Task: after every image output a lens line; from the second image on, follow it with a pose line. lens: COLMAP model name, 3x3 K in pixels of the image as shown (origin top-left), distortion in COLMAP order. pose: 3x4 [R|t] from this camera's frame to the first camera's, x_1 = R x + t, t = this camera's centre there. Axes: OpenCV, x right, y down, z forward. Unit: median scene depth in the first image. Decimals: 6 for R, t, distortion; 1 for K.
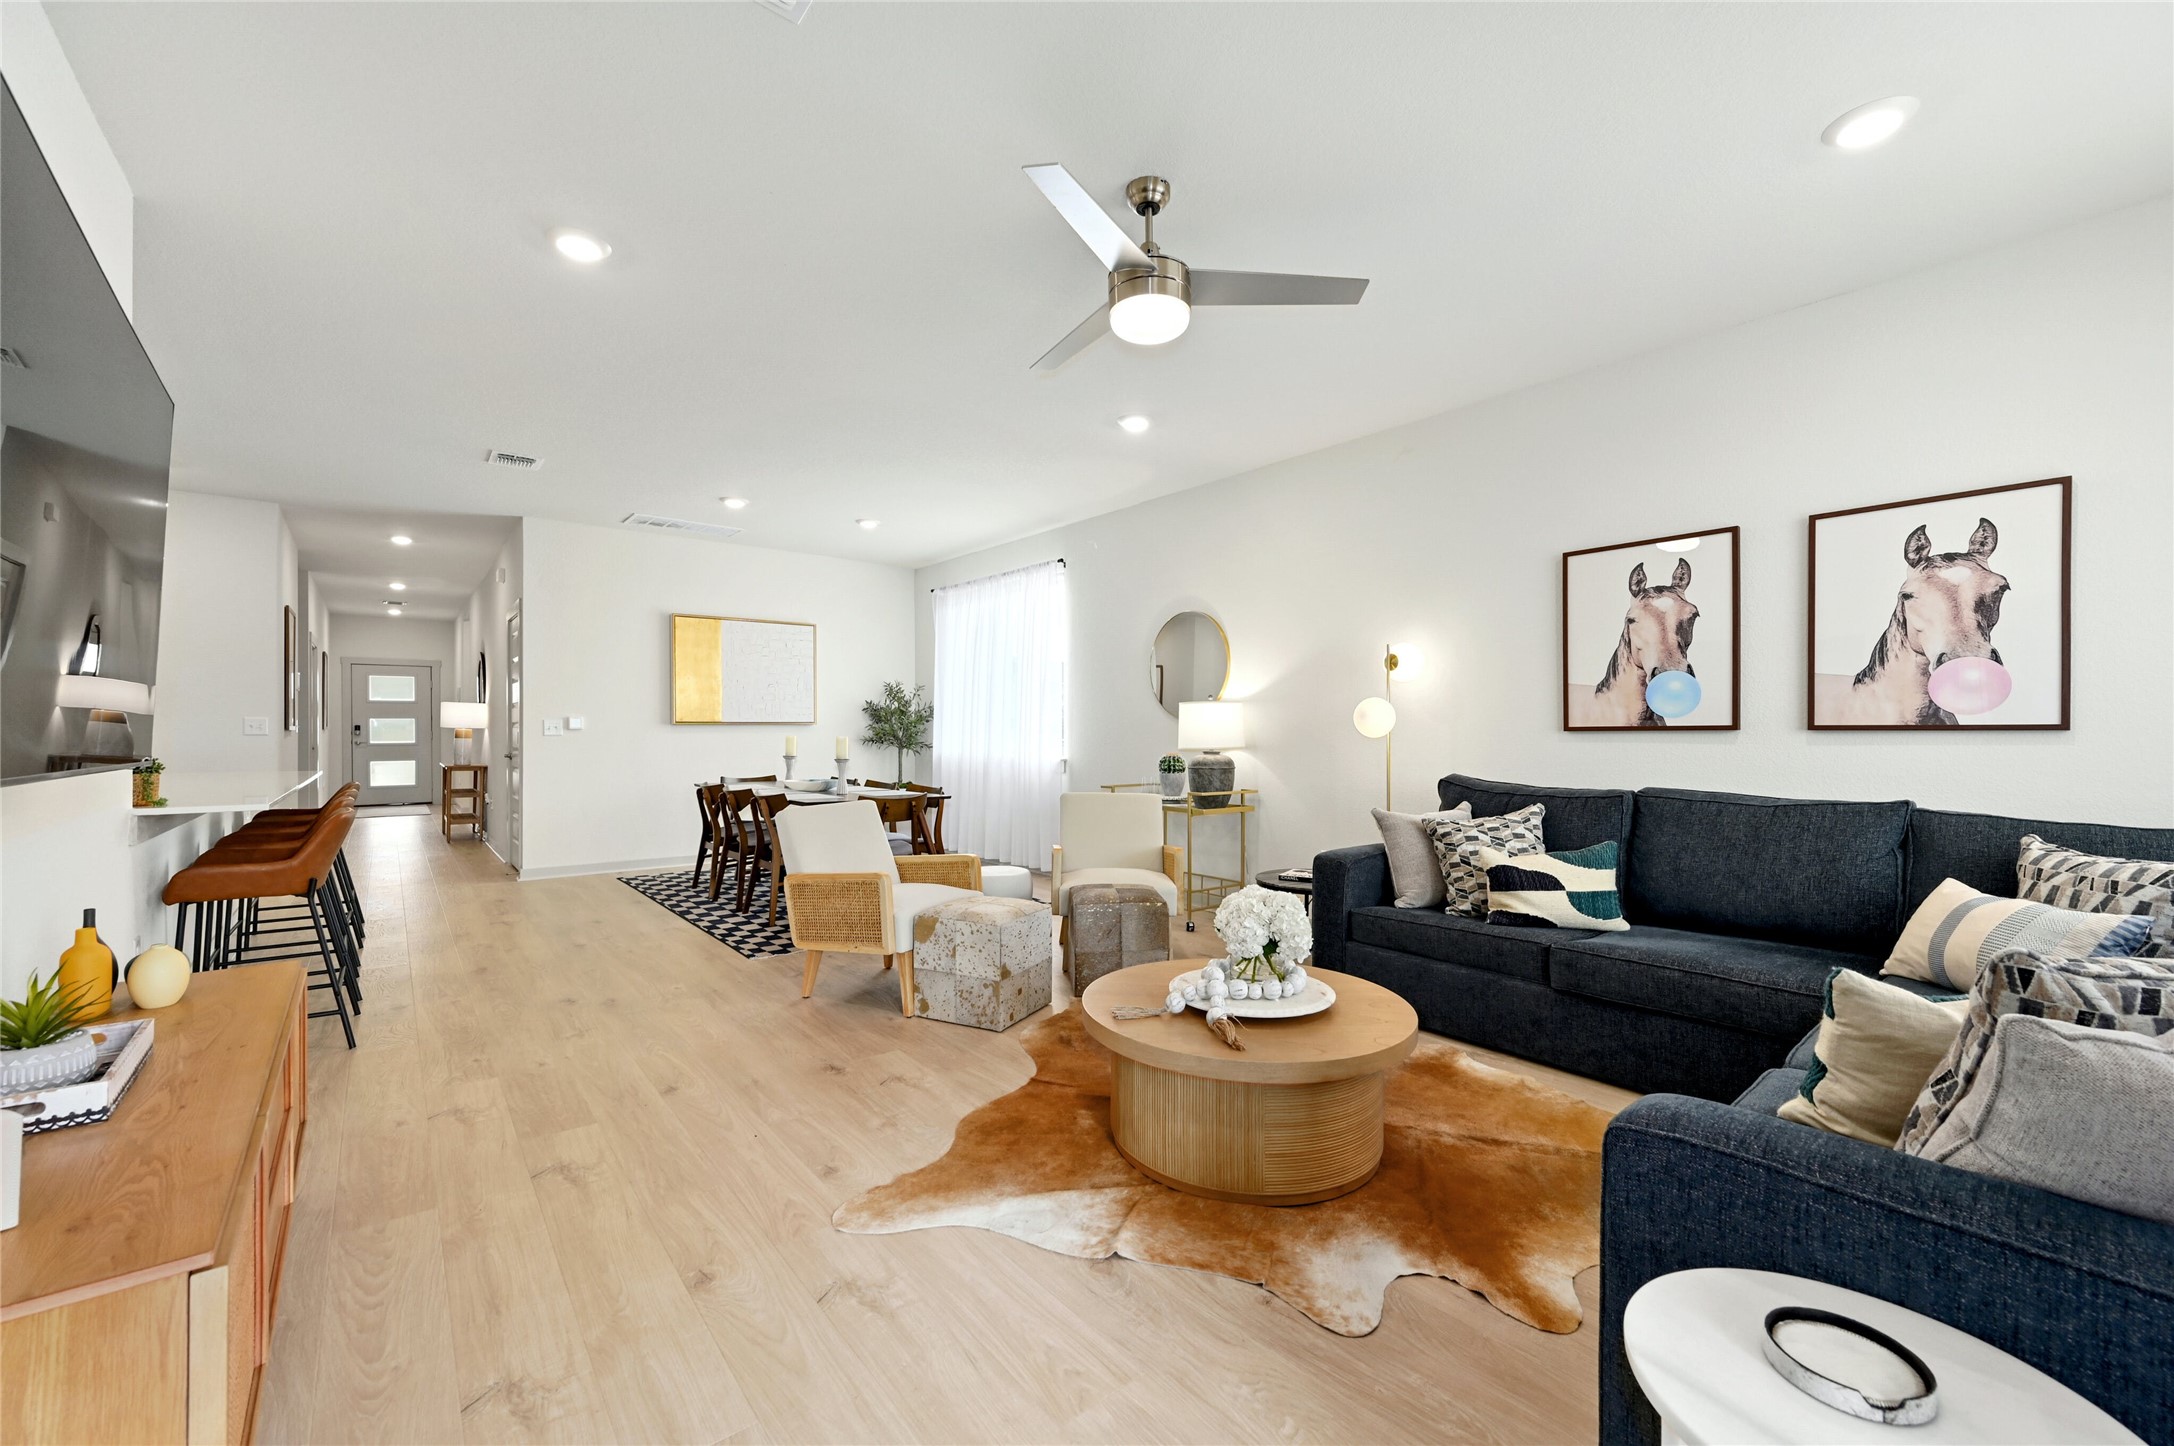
lens RADIAL K [[871.7, 0, 1085.1], [0, 871.7, 727.7], [0, 0, 1]] dist [-0.001483, -0.000335]
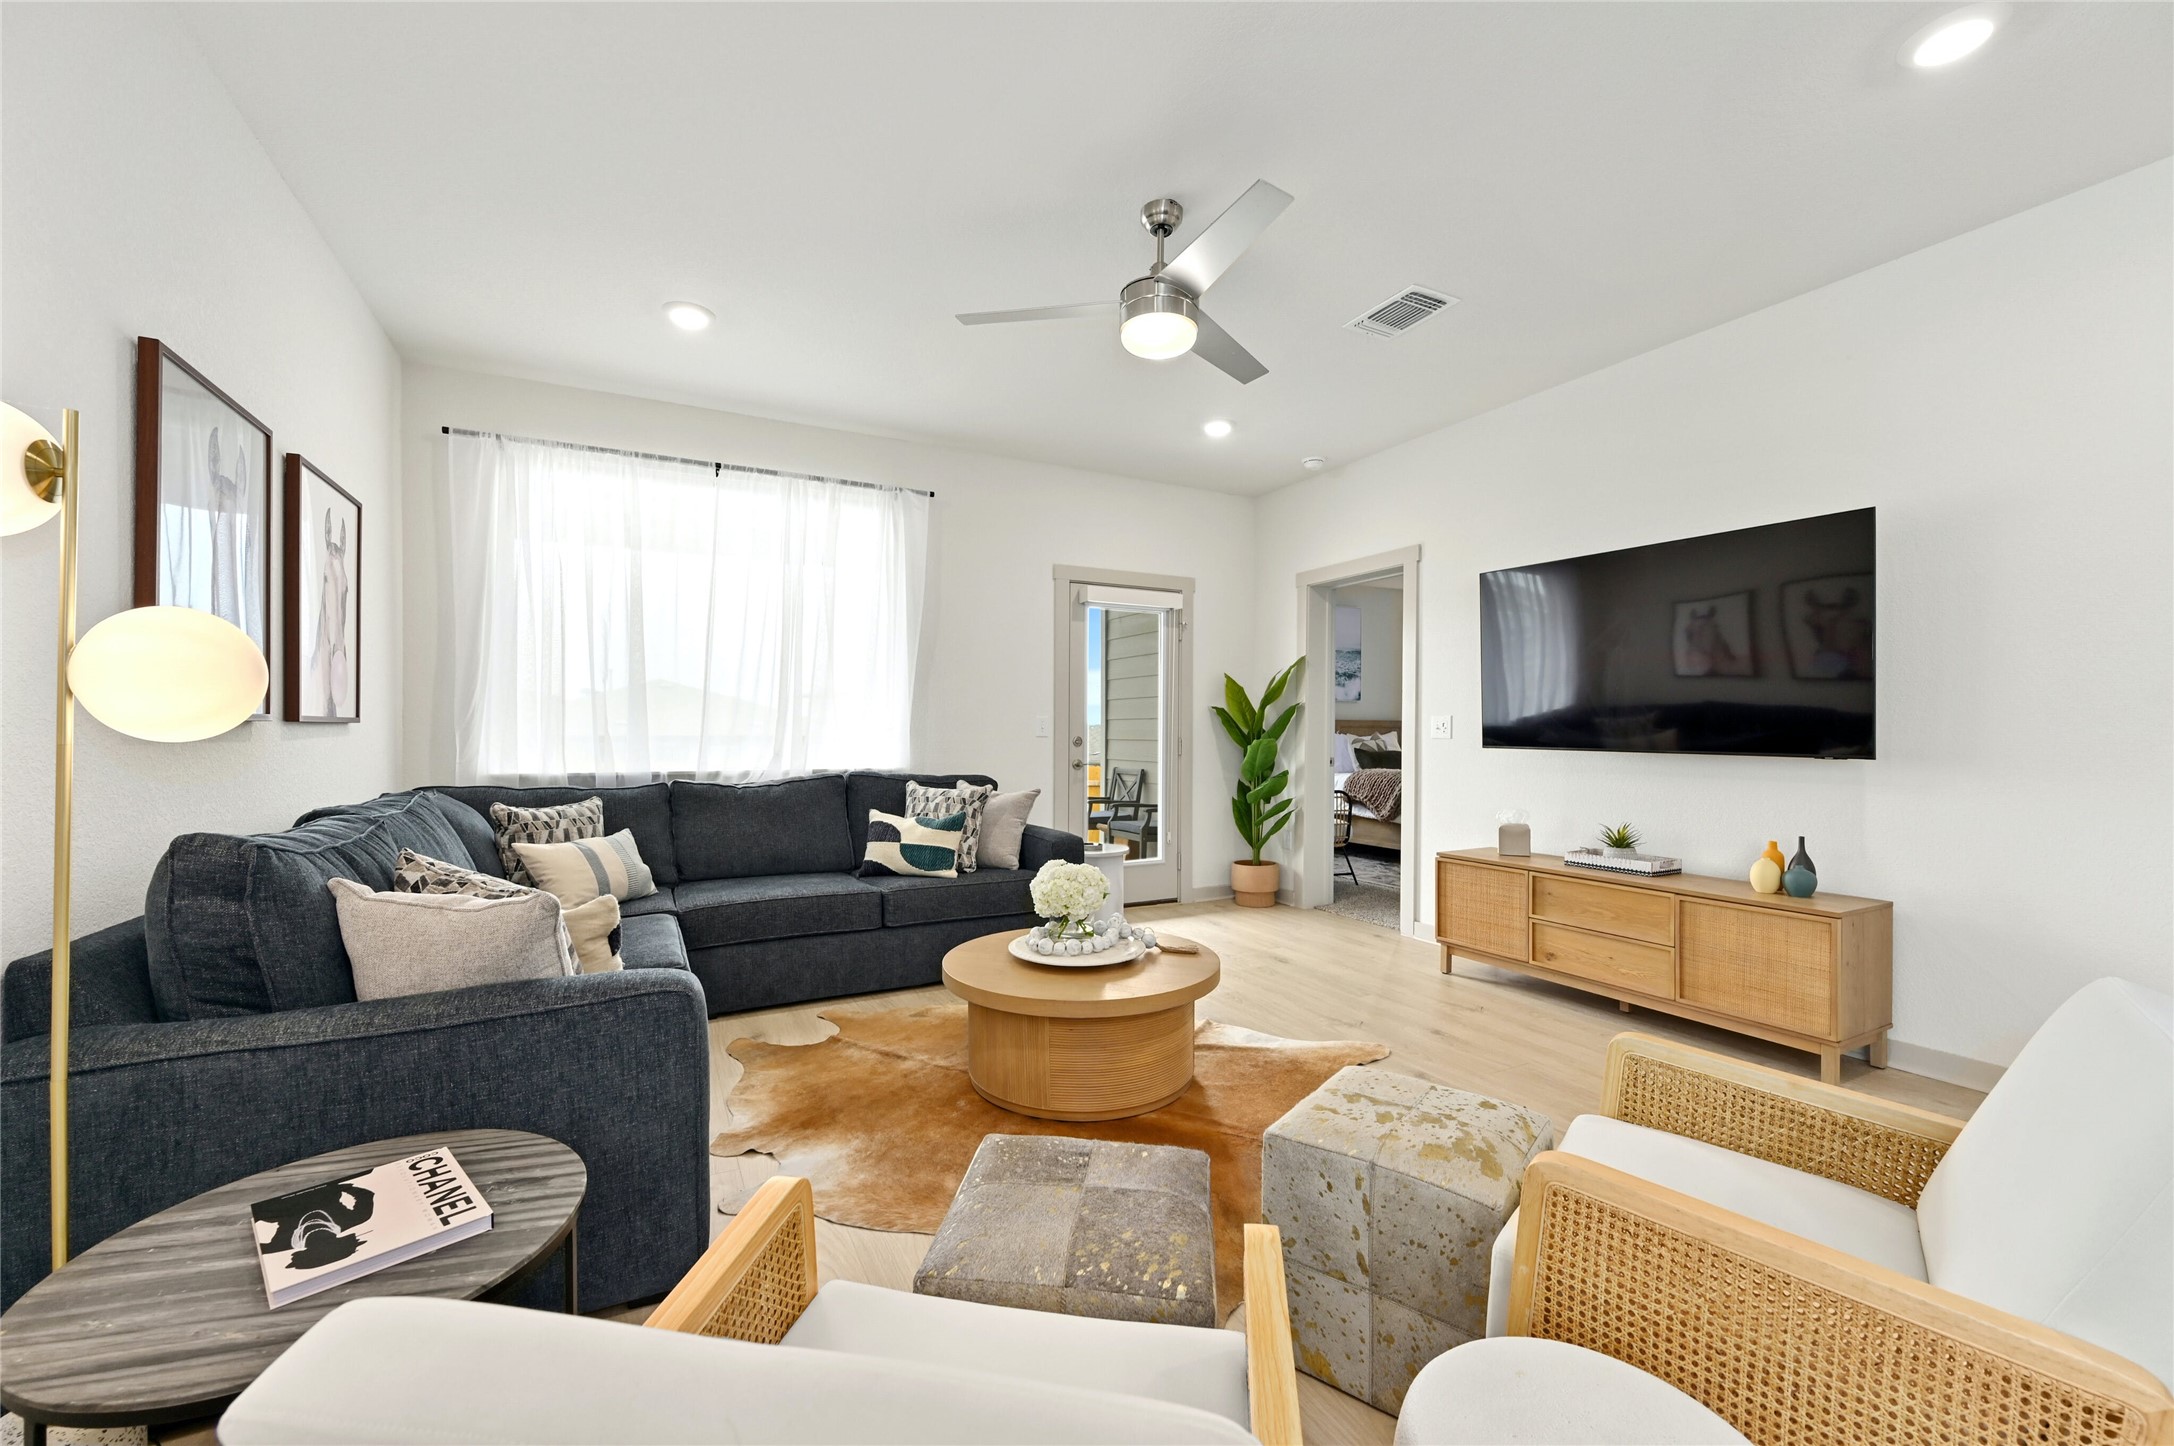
lens RADIAL K [[870.0, 0, 1041.0], [0, 870.0, 733.5], [0, 0, 1]] dist [-0.000905, -0.000104]
pose [[-0.970548, -0.006594, 0.240816, -0.051393], [-0.008384, 0.999944, -0.006408, 0.015770], [-0.240760, -0.008238, -0.970550, 2.336169]]
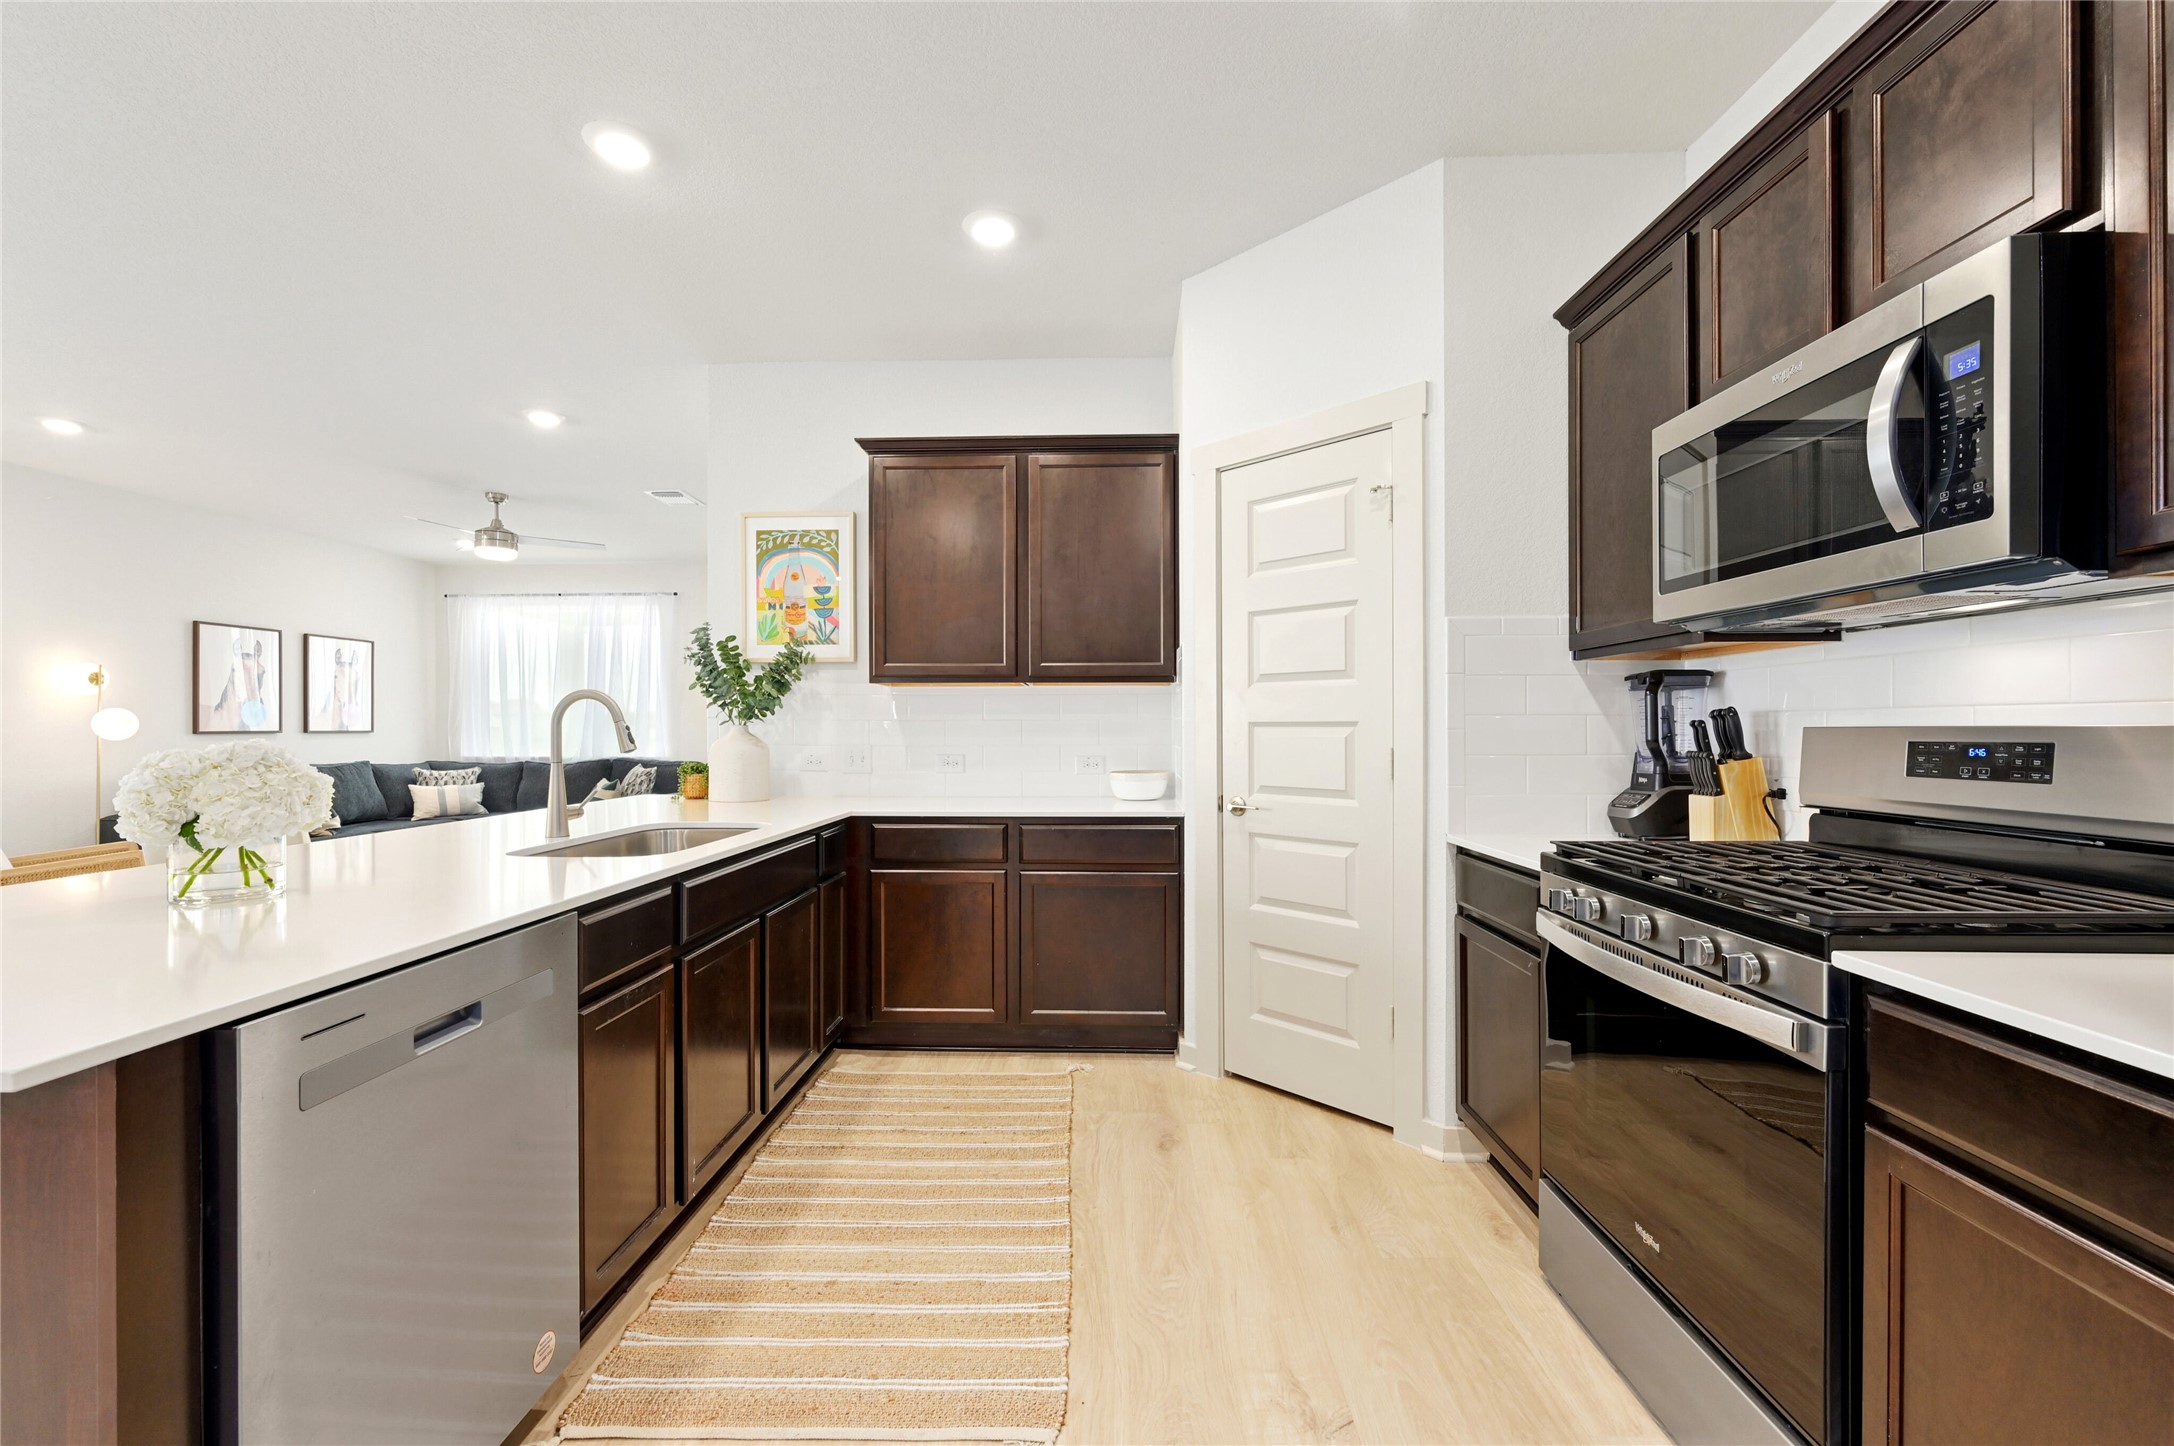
lens RADIAL K [[871.7, 0, 1085.1], [0, 871.7, 727.7], [0, 0, 1]] dist [-0.001483, -0.000335]
pose [[-0.765633, 0.003124, 0.643270, -2.955045], [-0.000403, 0.999986, -0.005335, 0.000131], [-0.643277, -0.004344, -0.765621, 2.039224]]
